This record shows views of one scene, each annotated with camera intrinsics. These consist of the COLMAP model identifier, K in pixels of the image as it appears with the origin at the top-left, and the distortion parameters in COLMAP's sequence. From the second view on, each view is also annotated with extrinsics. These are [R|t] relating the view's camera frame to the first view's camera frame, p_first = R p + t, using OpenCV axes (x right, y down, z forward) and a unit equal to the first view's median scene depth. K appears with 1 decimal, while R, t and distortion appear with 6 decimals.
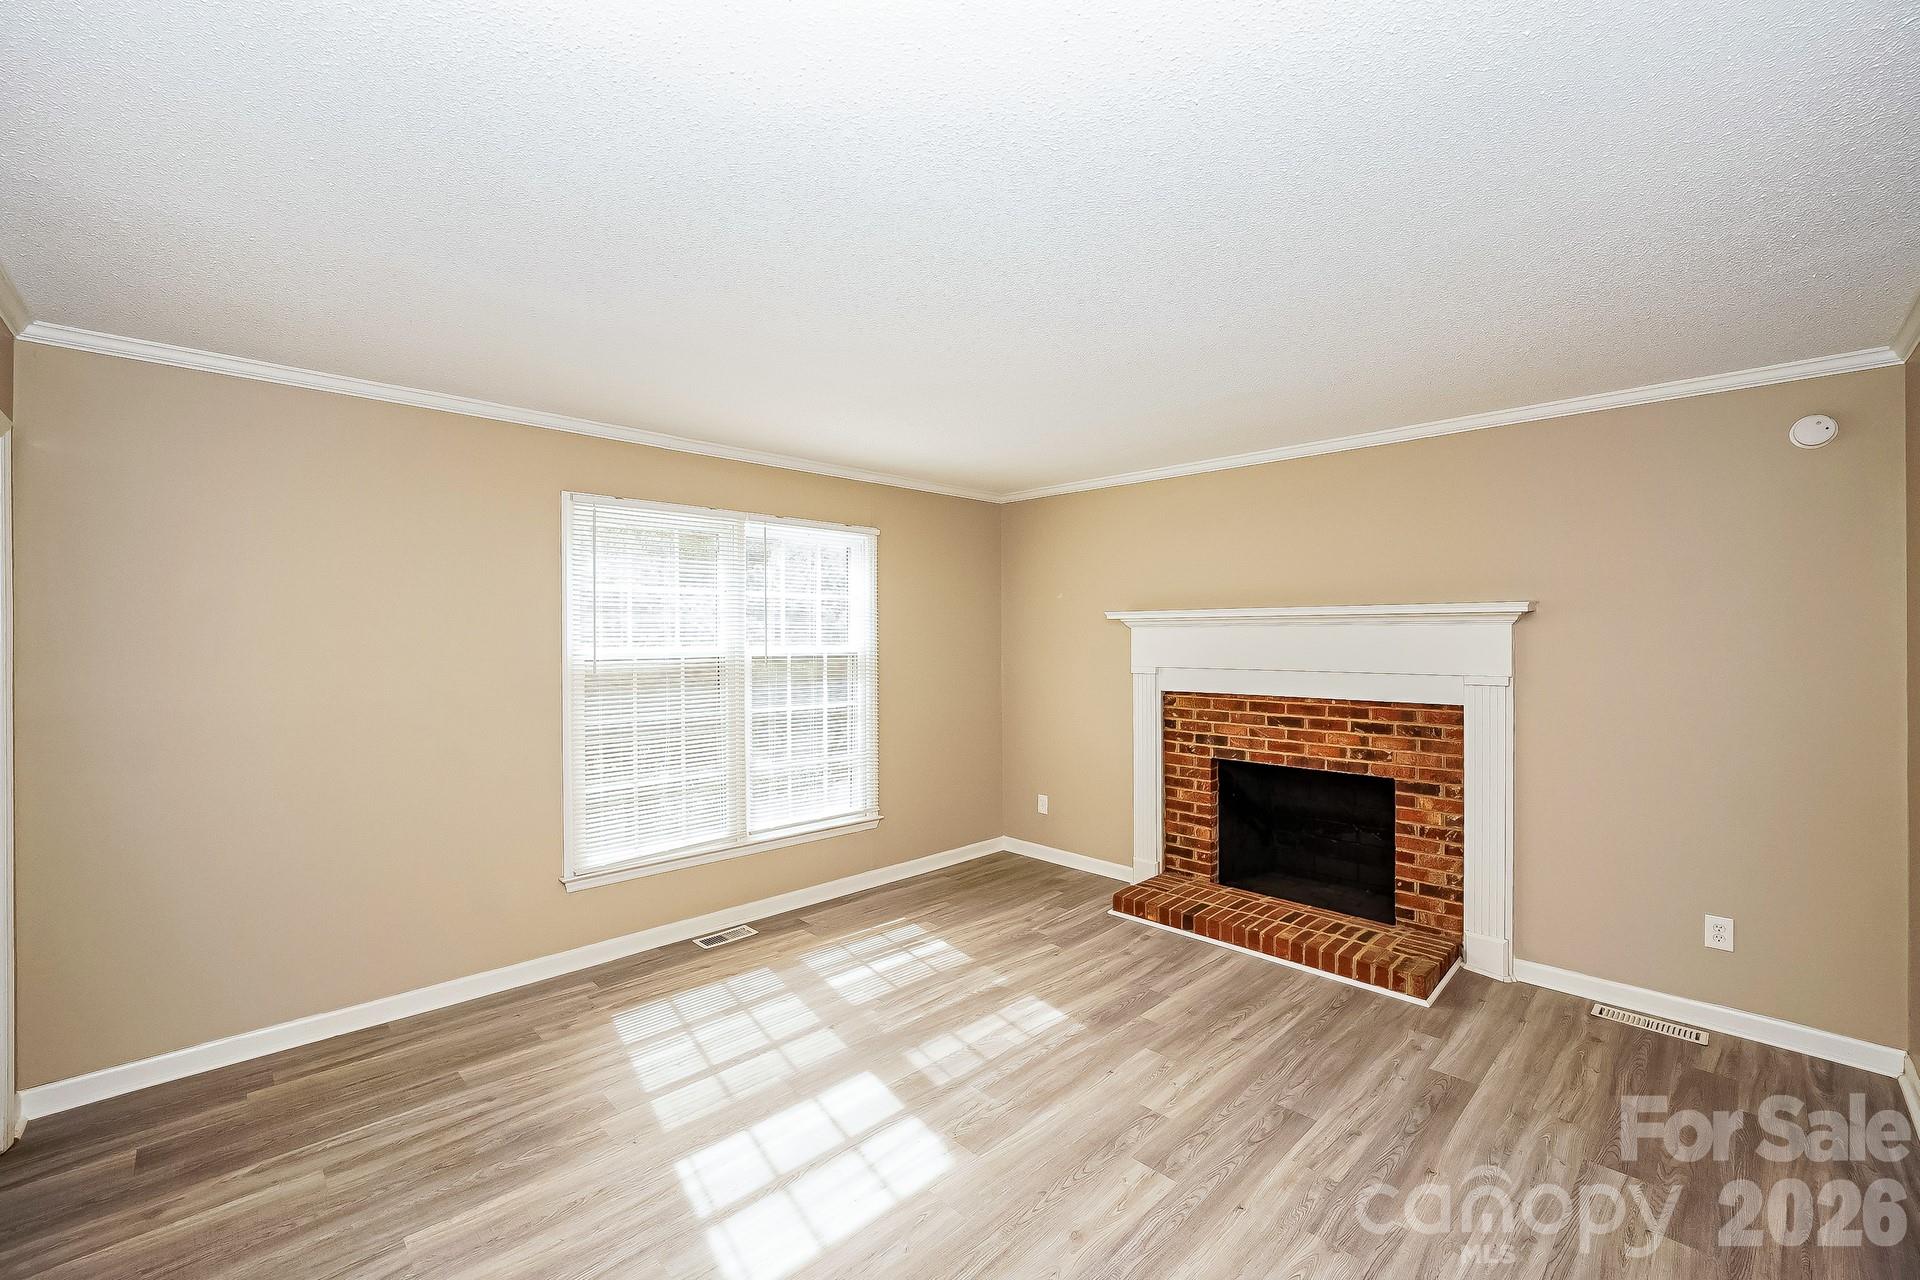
lens RADIAL K [[783.8, 0, 955.7], [0, 783.8, 647.5], [0, 0, 1]] dist [-0.011971, 0.000365]
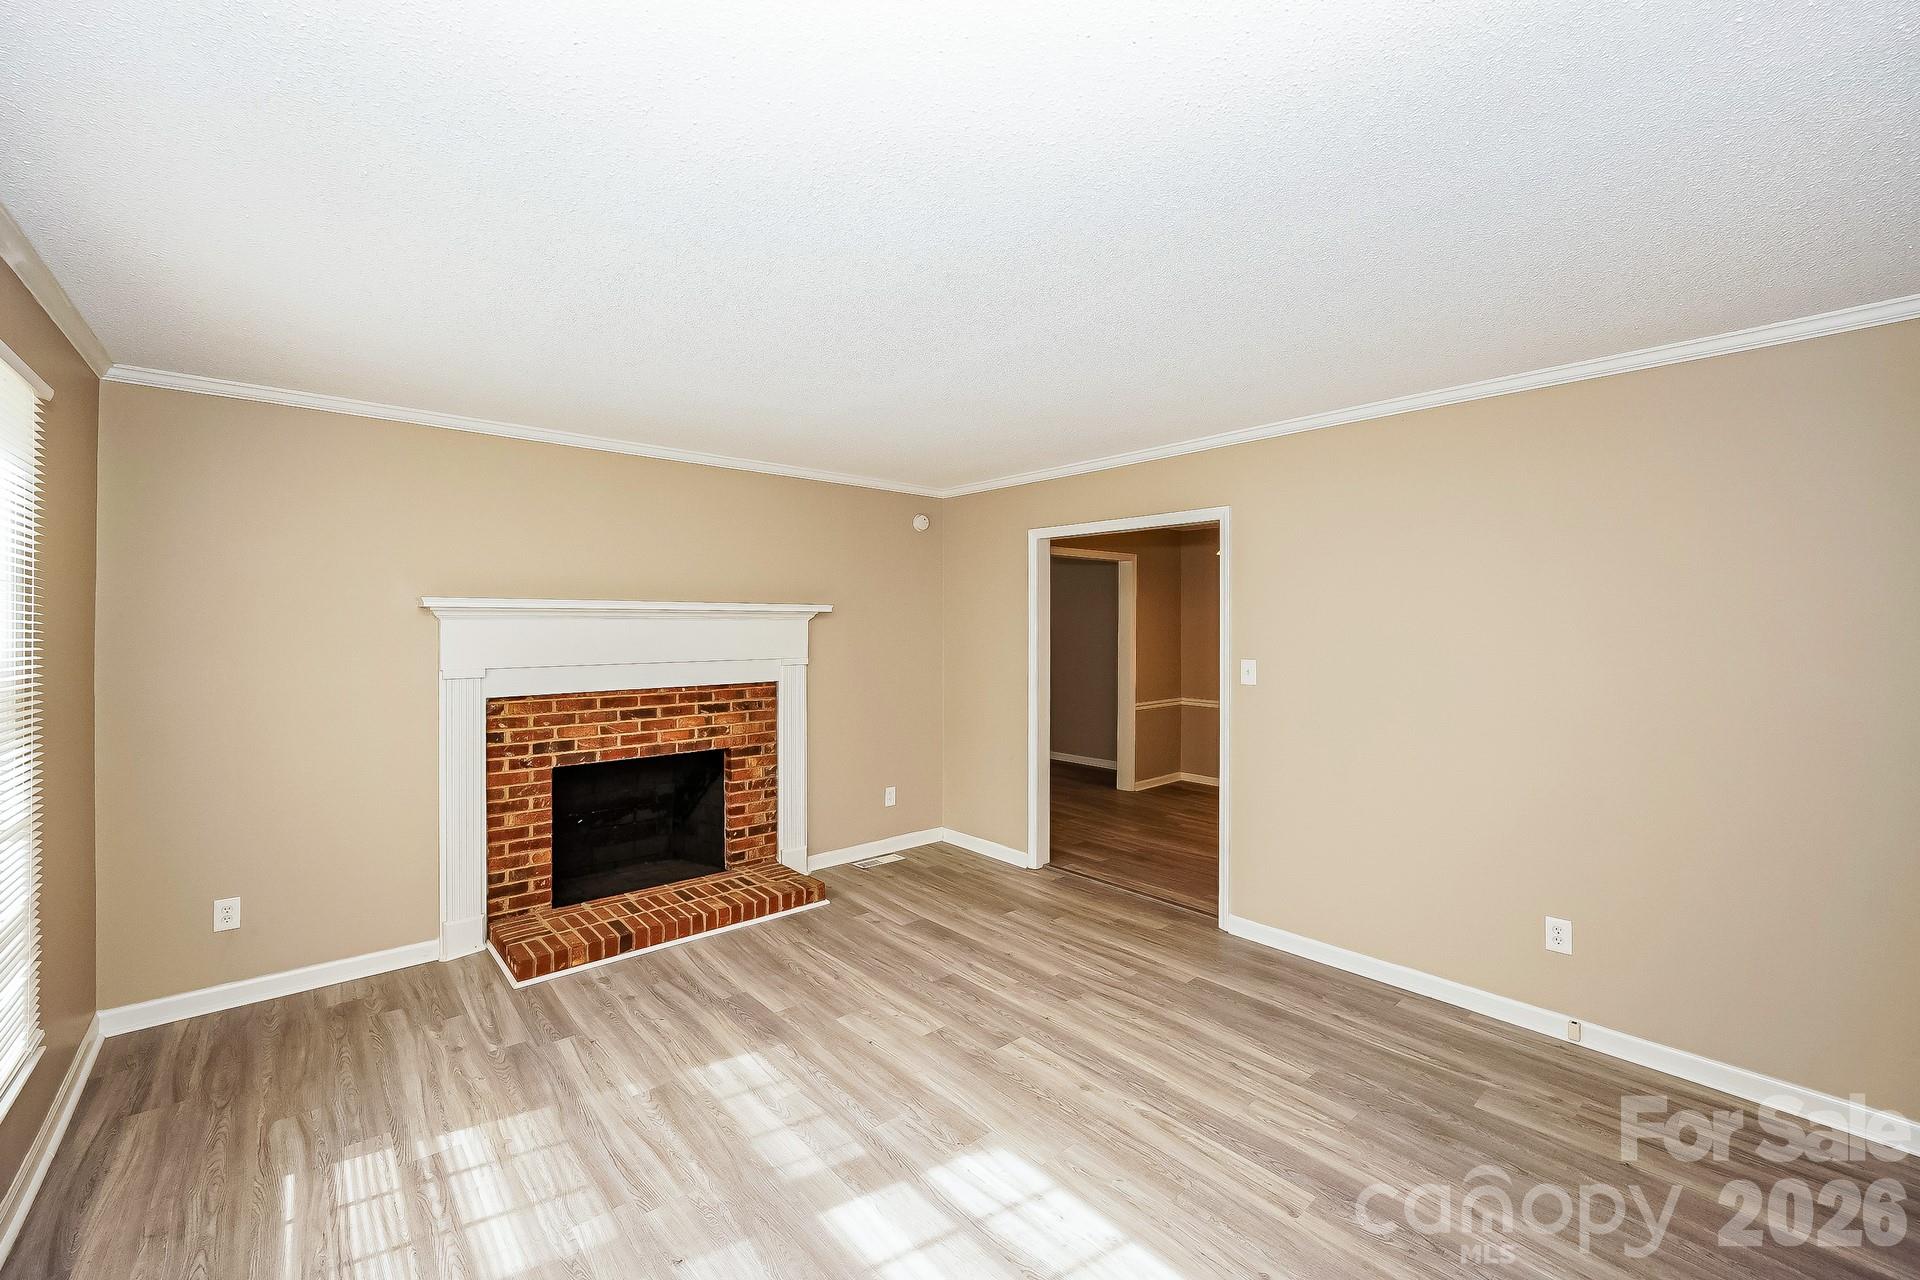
lens RADIAL K [[771.2, 0, 935.8], [0, 771.2, 645.8], [0, 0, 1]] dist [-0.021056, 0.005424]
pose [[0.073040, -0.024117, 0.997037, -0.563046], [0.015064, 0.999620, 0.023076, -0.010473], [-0.997215, 0.013334, 0.073375, 0.571581]]
